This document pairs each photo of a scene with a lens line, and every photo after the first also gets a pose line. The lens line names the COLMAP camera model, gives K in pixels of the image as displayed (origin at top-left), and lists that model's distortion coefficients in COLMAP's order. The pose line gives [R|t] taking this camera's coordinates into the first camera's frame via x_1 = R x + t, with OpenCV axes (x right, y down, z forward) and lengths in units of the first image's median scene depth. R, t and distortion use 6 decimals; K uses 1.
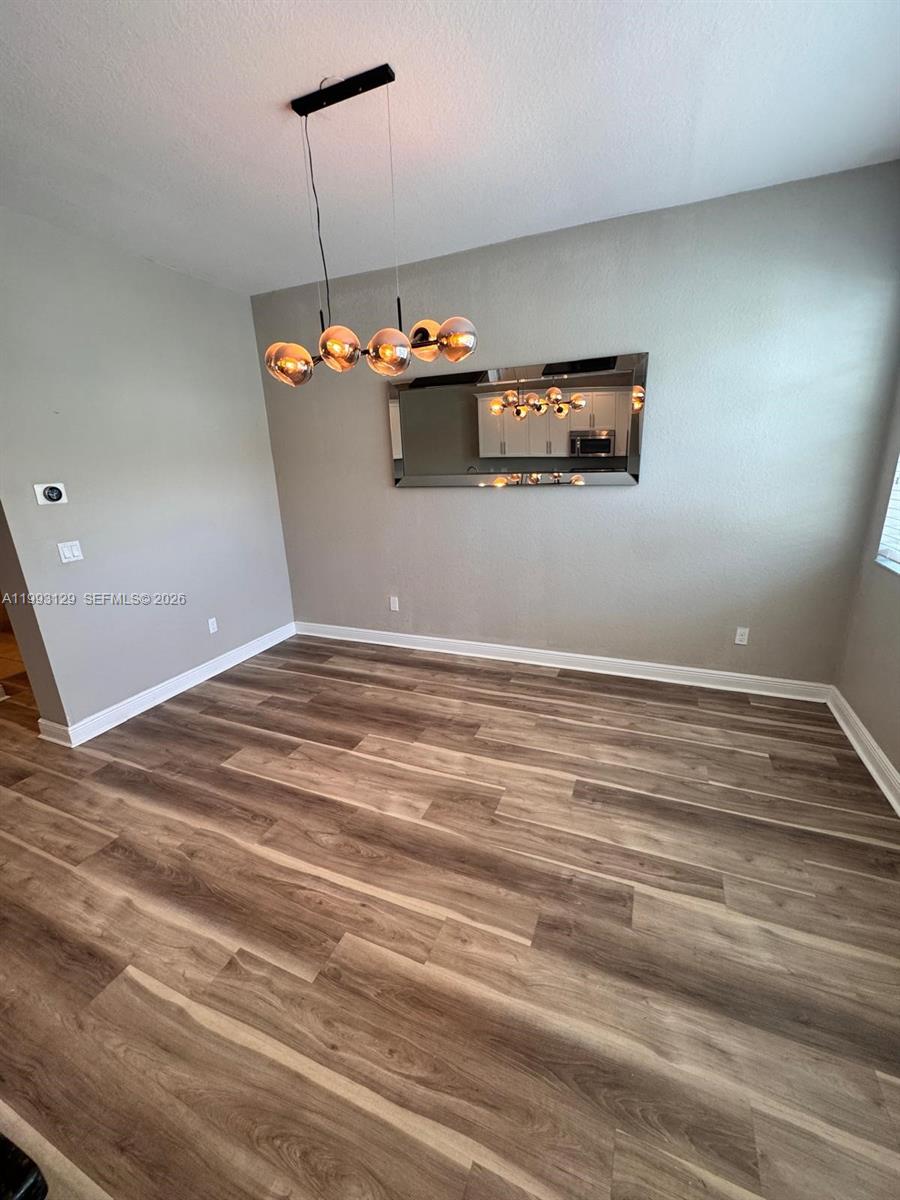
lens RADIAL K [[478.2, 0, 450.0], [0, 478.2, 596.8], [0, 0, 1]] dist [-0.006252, 0.000176]
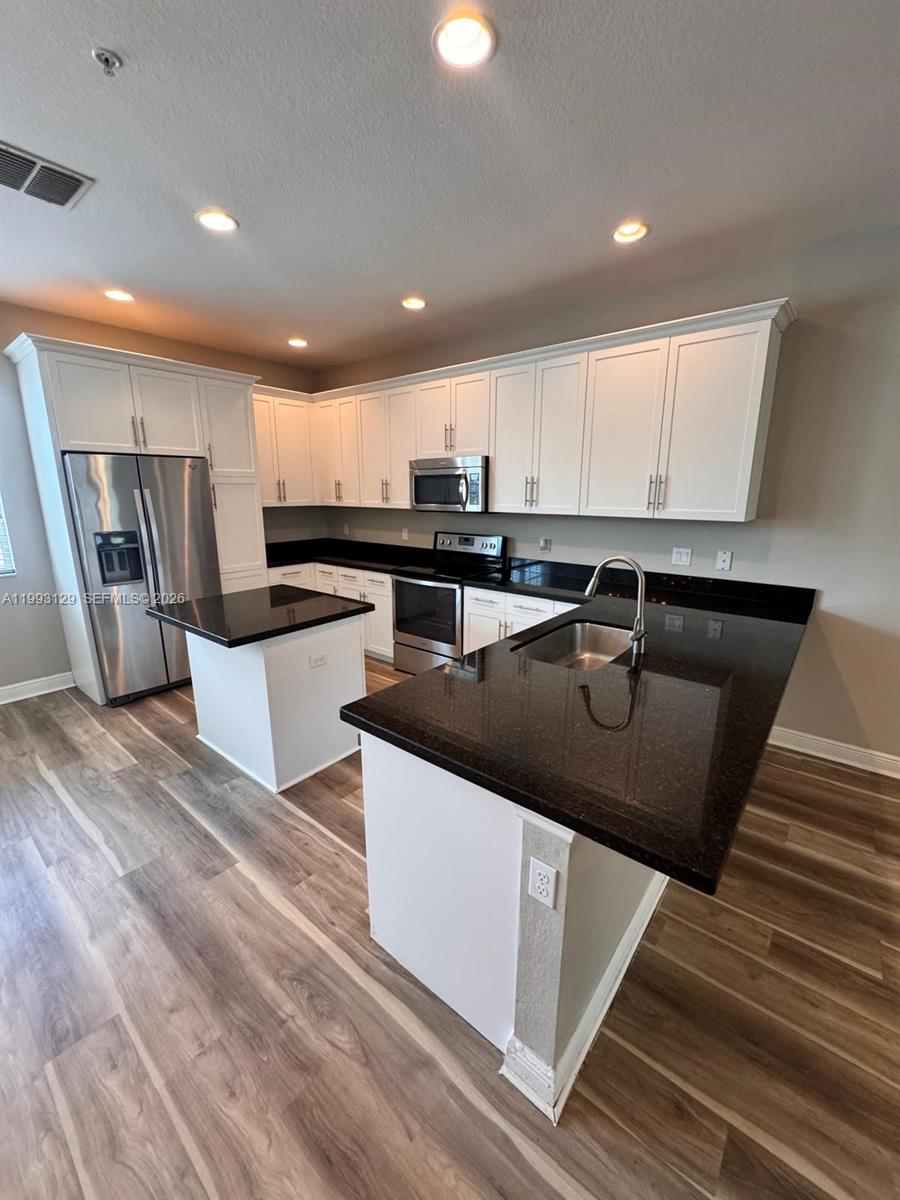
lens RADIAL K [[478.2, 0, 452.2], [0, 478.2, 600.4], [0, 0, 1]] dist [-0.006252, 0.000176]
pose [[-0.958526, -0.031078, 0.283305, -1.745648], [0.110593, 0.875589, 0.470227, -0.343508], [-0.262673, 0.482056, -0.835838, 1.382999]]
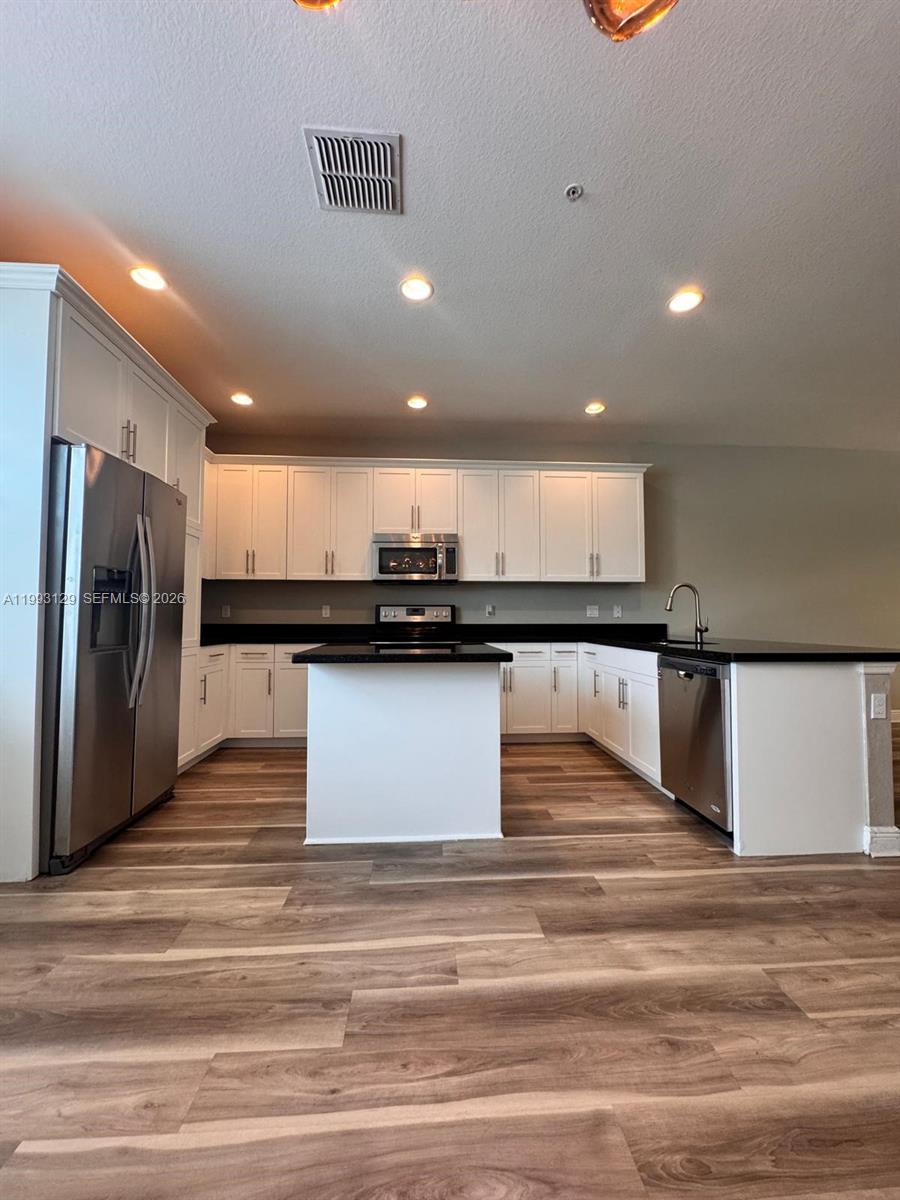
lens RADIAL K [[478.2, 0, 448.7], [0, 478.2, 603.0], [0, 0, 1]] dist [-0.006252, 0.000176]
pose [[-0.893313, 0.018456, -0.449056, -0.055132], [-0.095408, 0.968596, 0.229605, -0.109684], [0.439192, 0.247953, -0.863499, 1.507380]]
